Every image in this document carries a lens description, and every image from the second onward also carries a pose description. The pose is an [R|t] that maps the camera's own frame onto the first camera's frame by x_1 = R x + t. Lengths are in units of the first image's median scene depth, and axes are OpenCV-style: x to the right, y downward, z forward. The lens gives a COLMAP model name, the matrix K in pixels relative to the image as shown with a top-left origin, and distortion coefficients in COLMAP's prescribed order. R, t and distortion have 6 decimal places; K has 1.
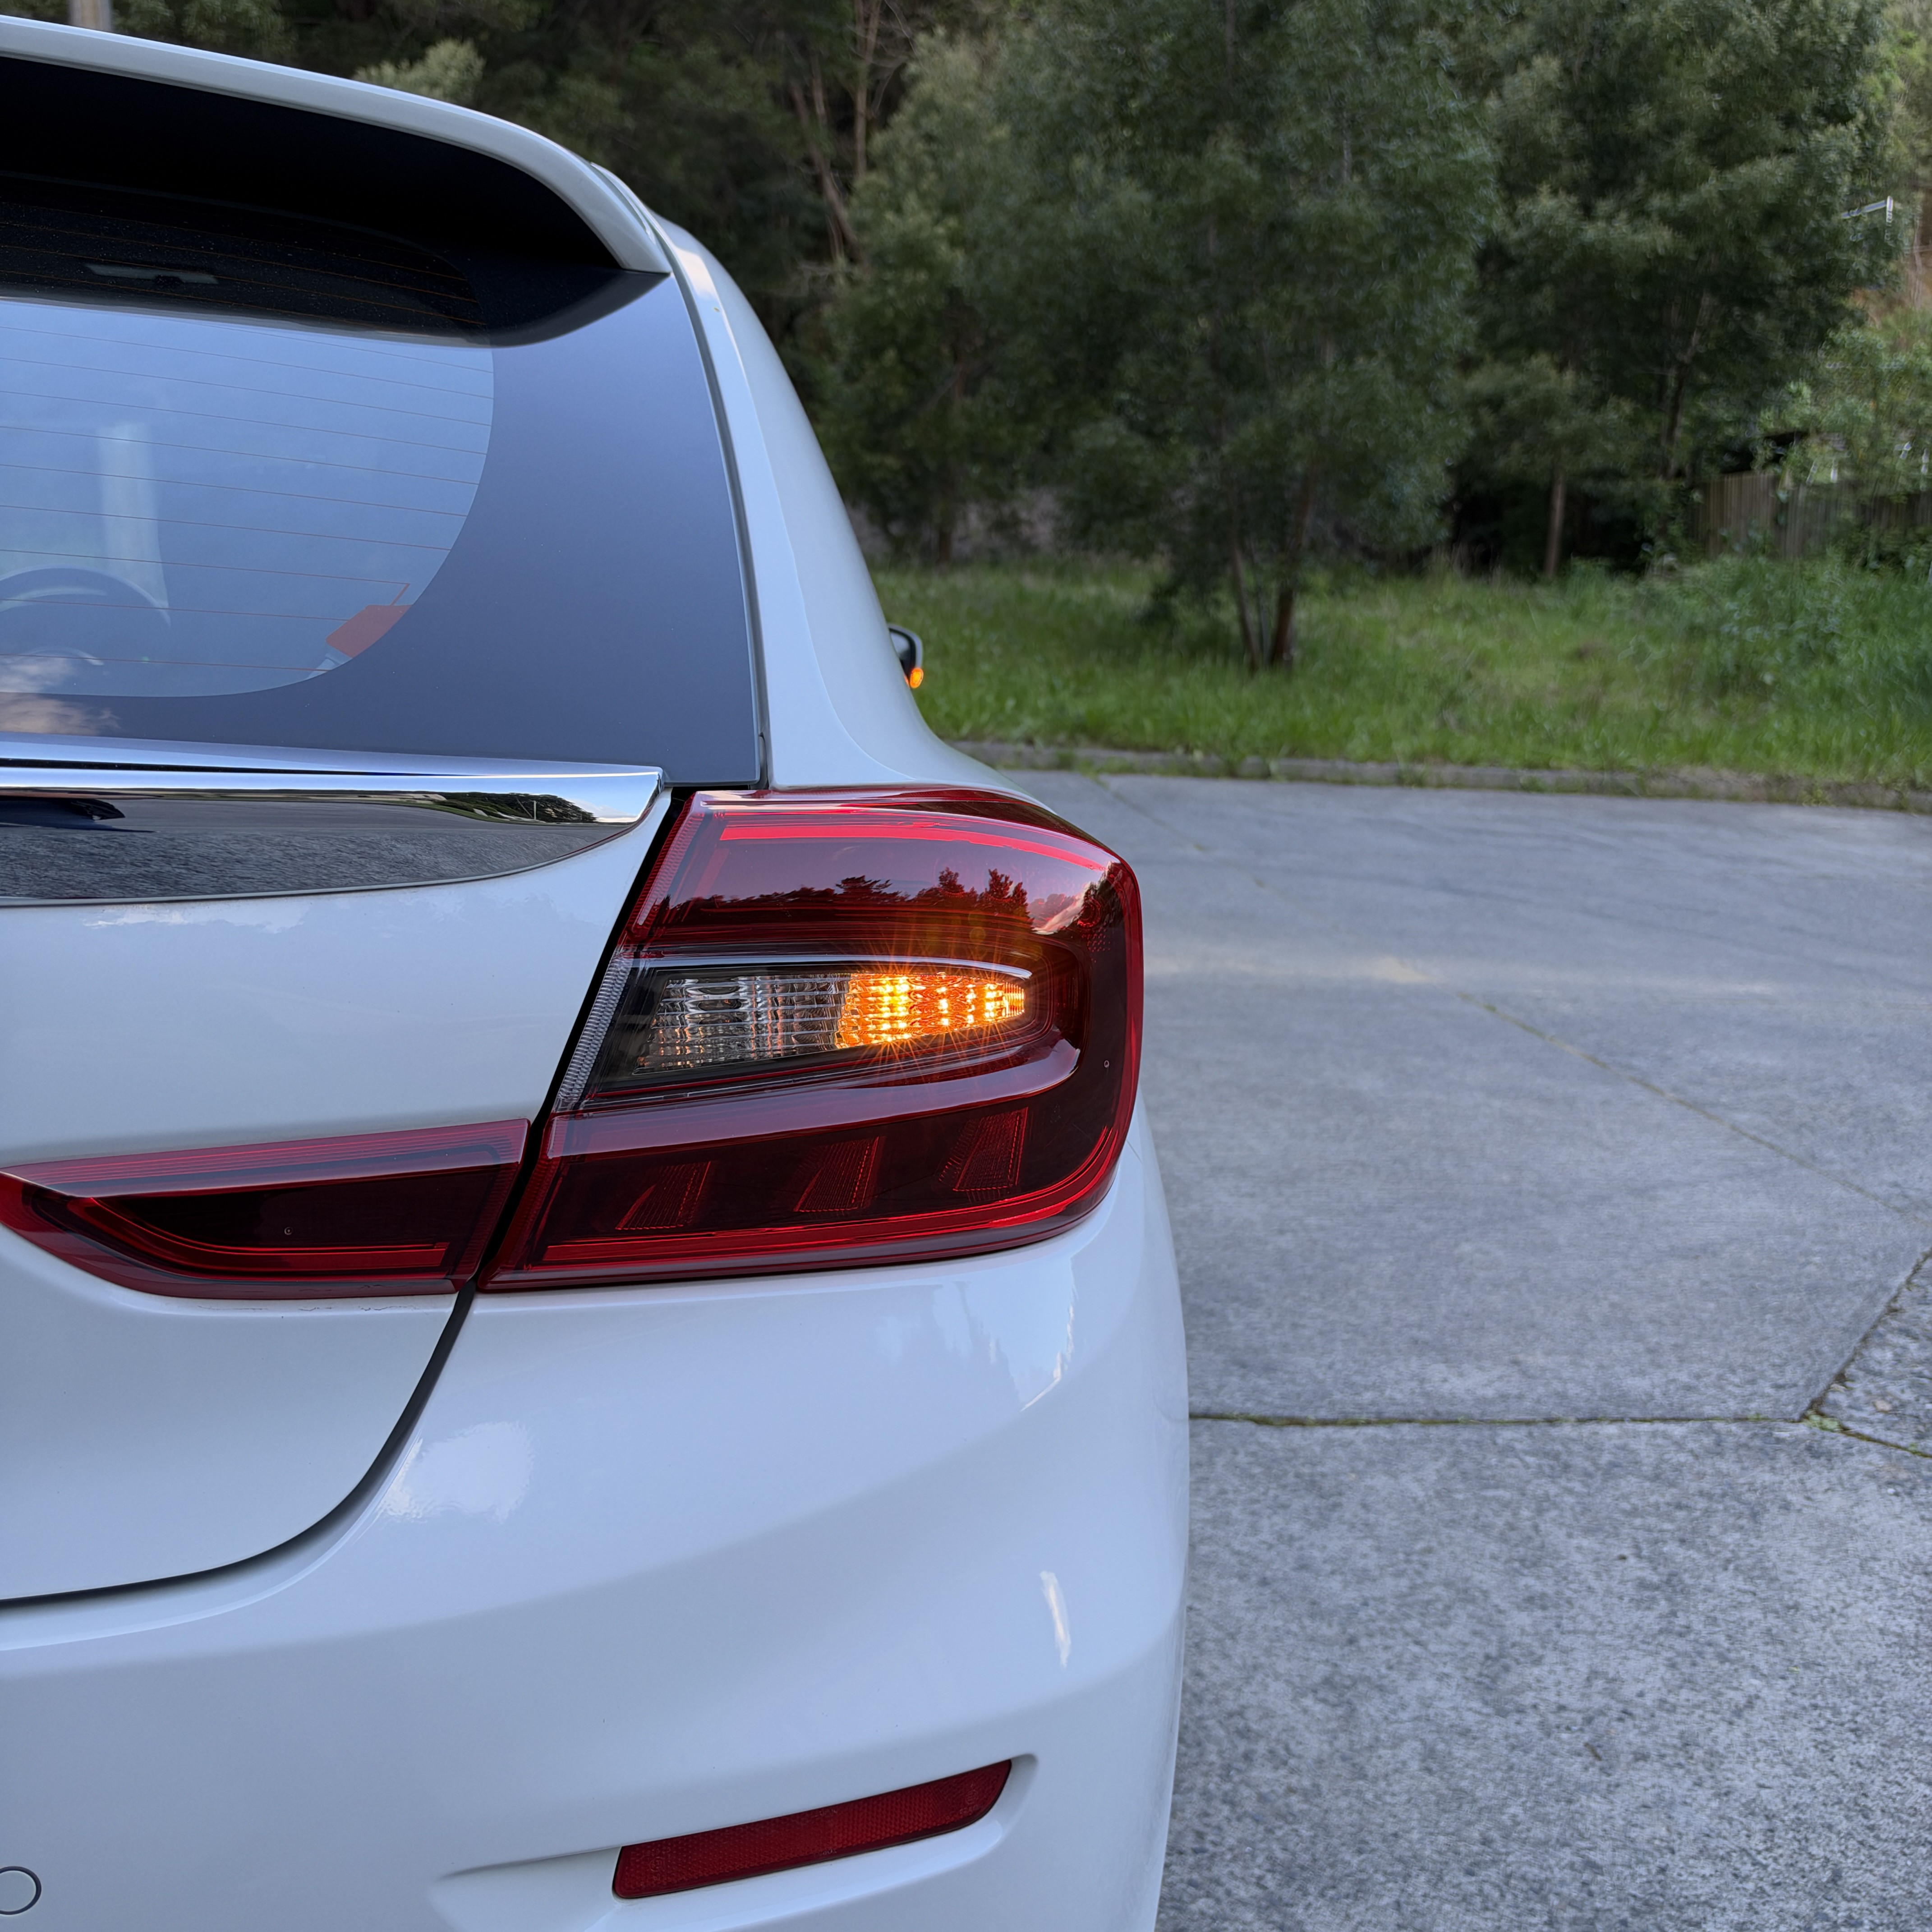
lens RADIAL K [[1881.6, 0, 957.1], [0, 1881.6, 966.6], [0, 0, 1]] dist [0.182027, -0.452116]
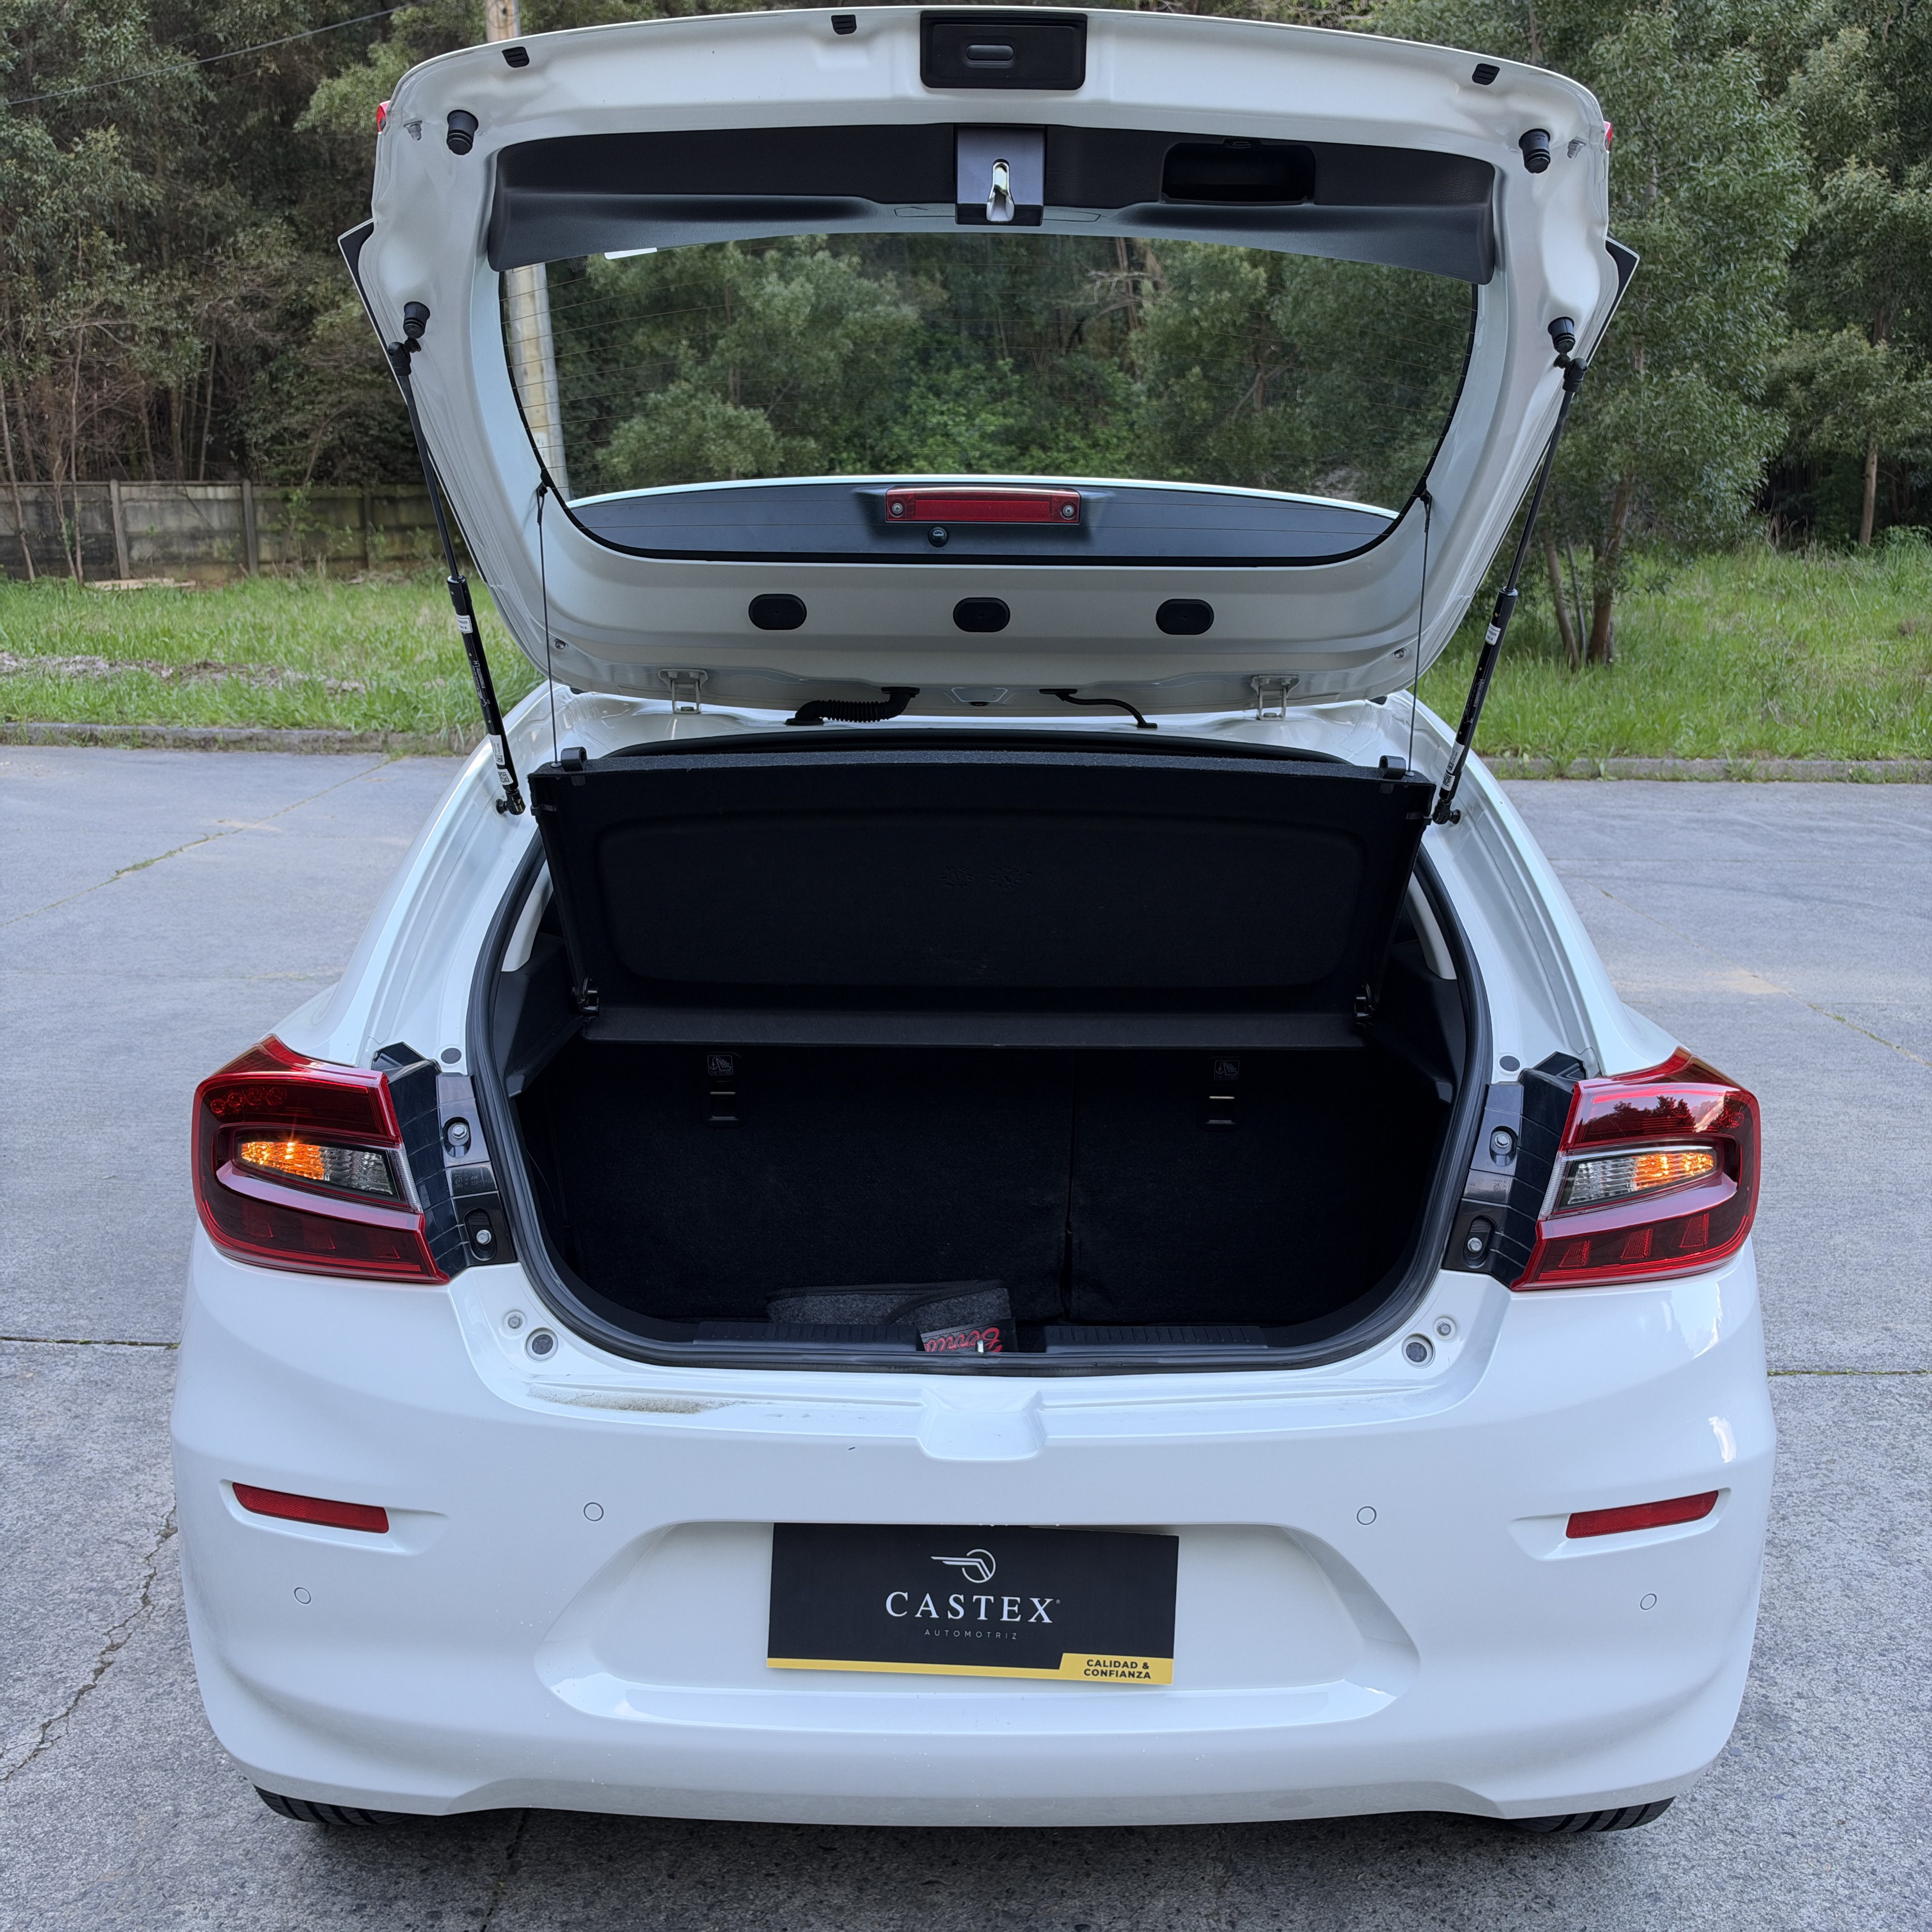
lens RADIAL K [[1900.3, 0, 976.9], [0, 1900.3, 974.6], [0, 0, 1]] dist [0.022679, -0.054788]
pose [[0.990190, -0.026155, -0.137260, -0.029003], [0.028476, 0.999482, 0.014977, -0.014998], [0.136798, -0.018739, 0.990422, -0.076923]]
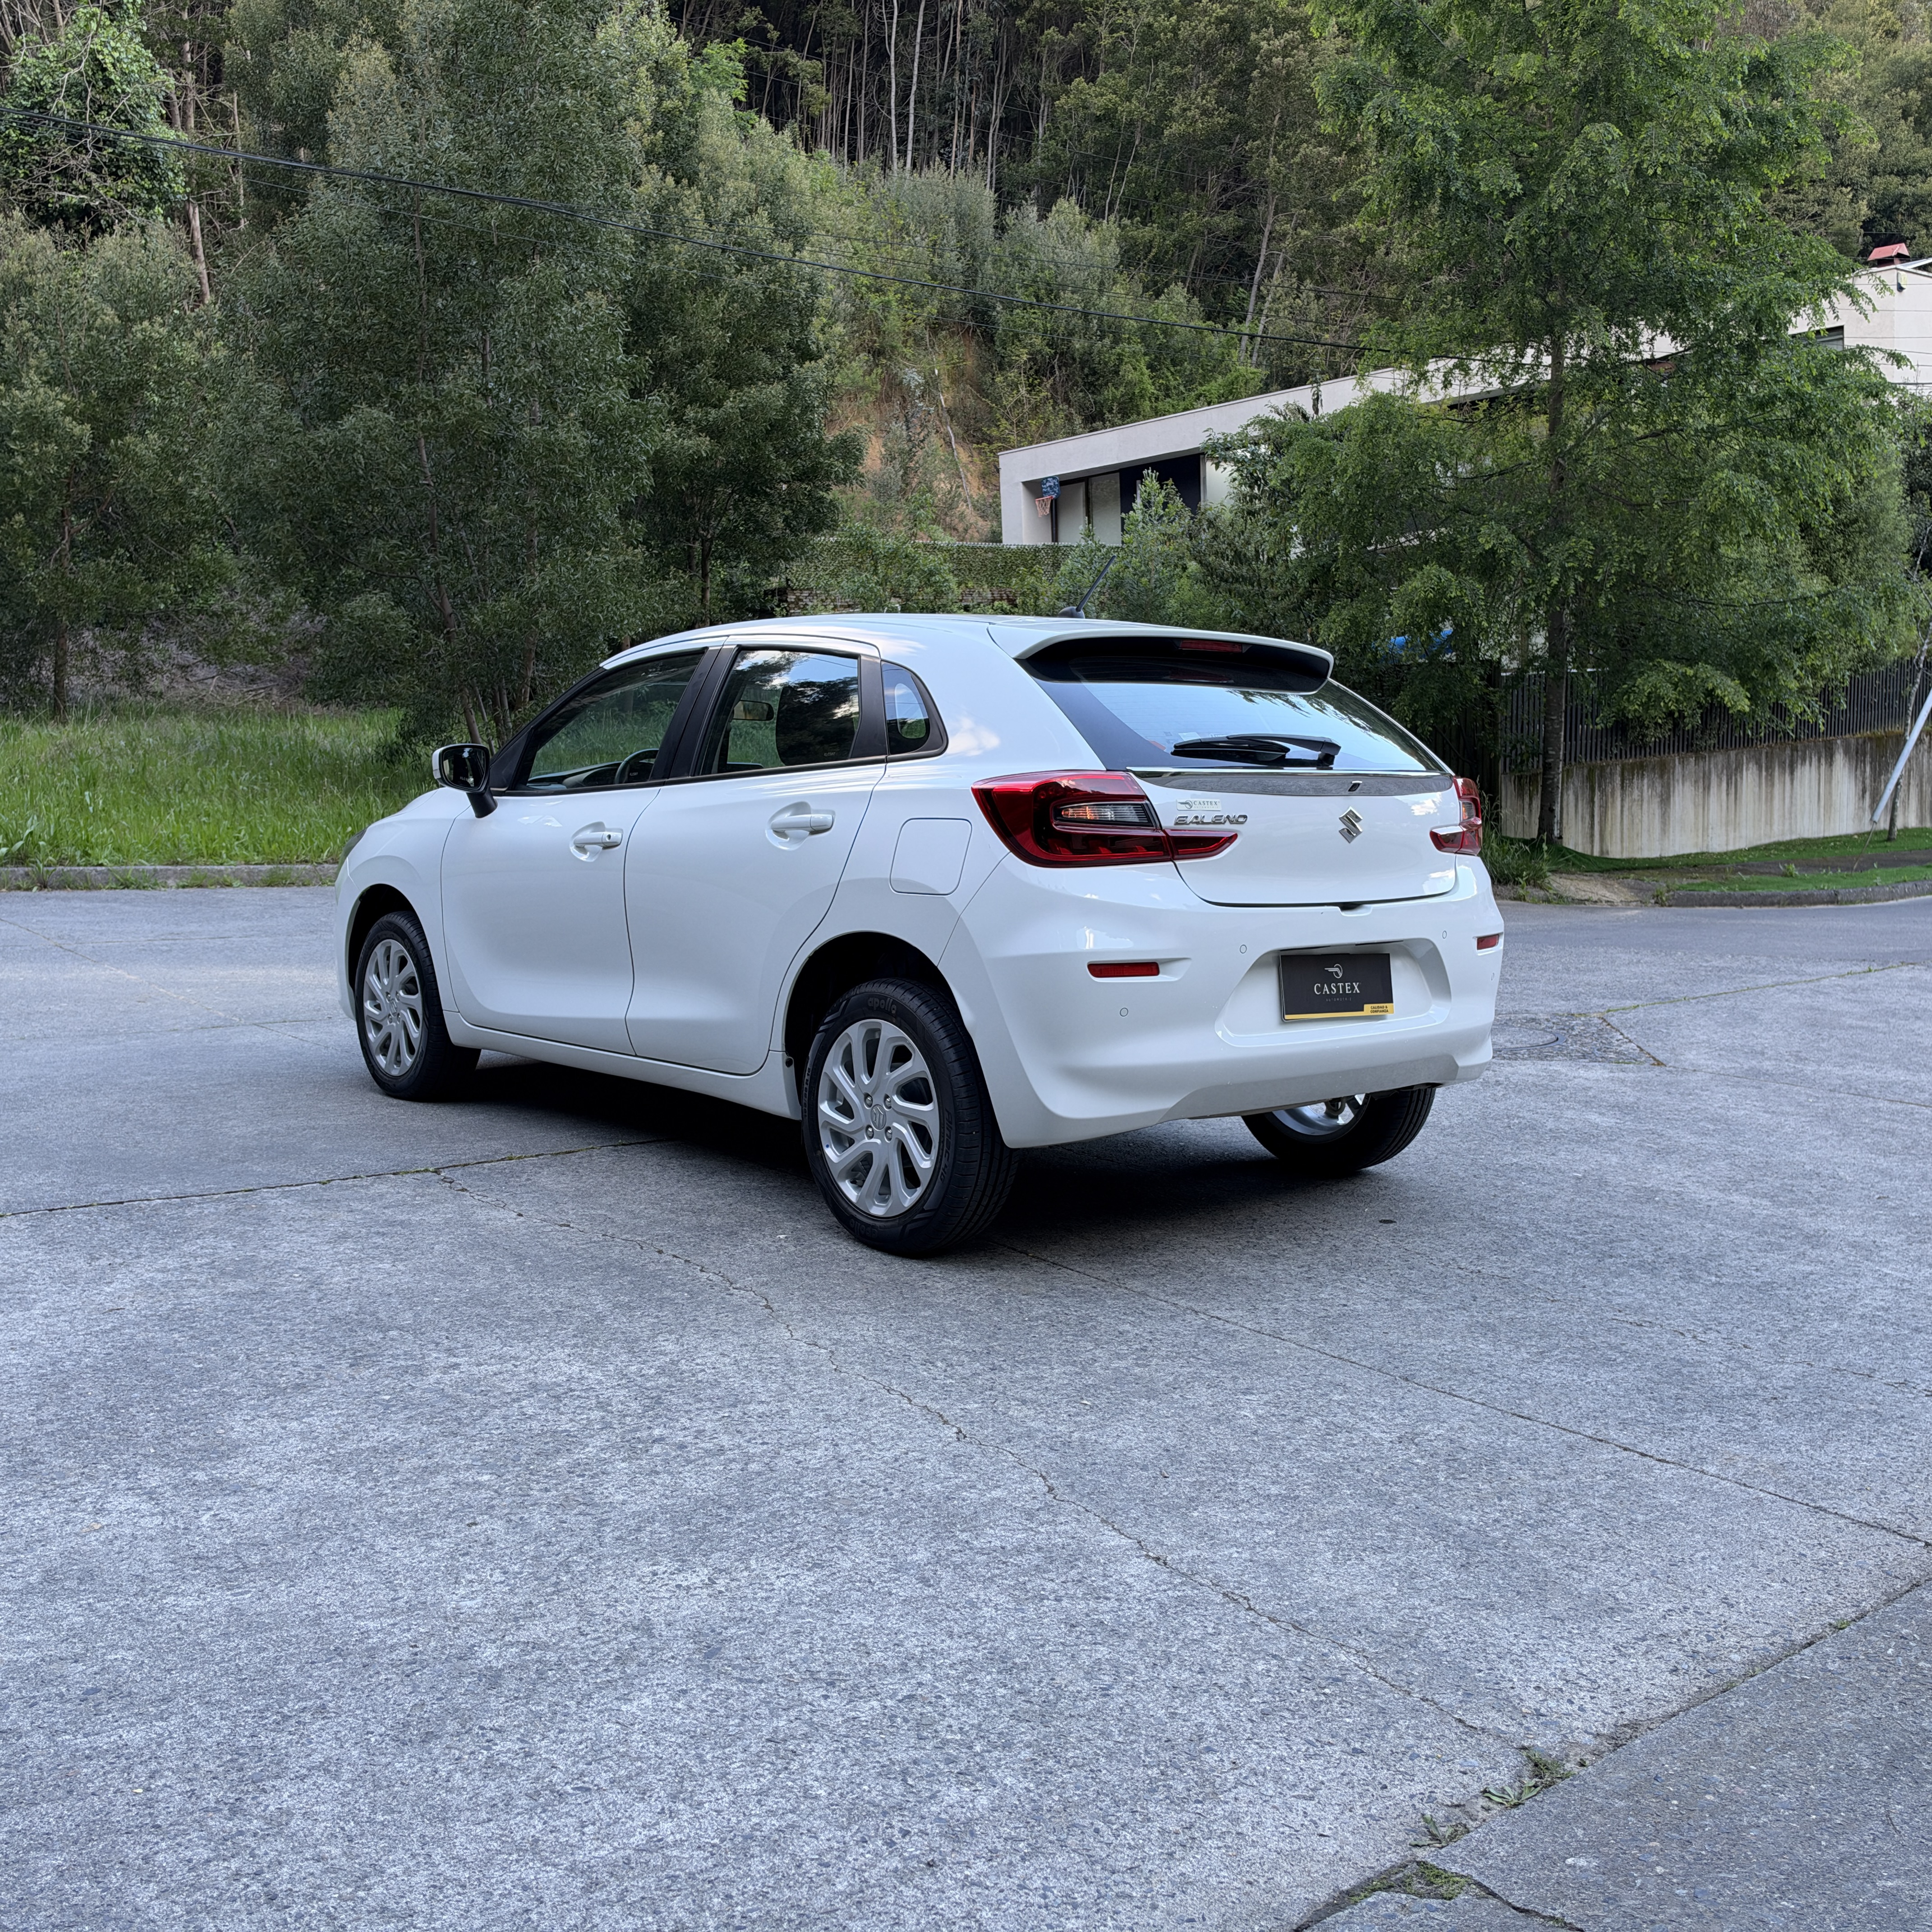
lens RADIAL K [[1881.6, 0, 966.0], [0, 1881.6, 966.0], [0, 0, 1]] dist [0.017372, 0.001056]
pose [[0.845202, -0.105844, 0.523861, -0.246233], [0.138765, 0.990038, -0.023852, 0.023087], [-0.516118, 0.092853, 0.851470, -0.173102]]
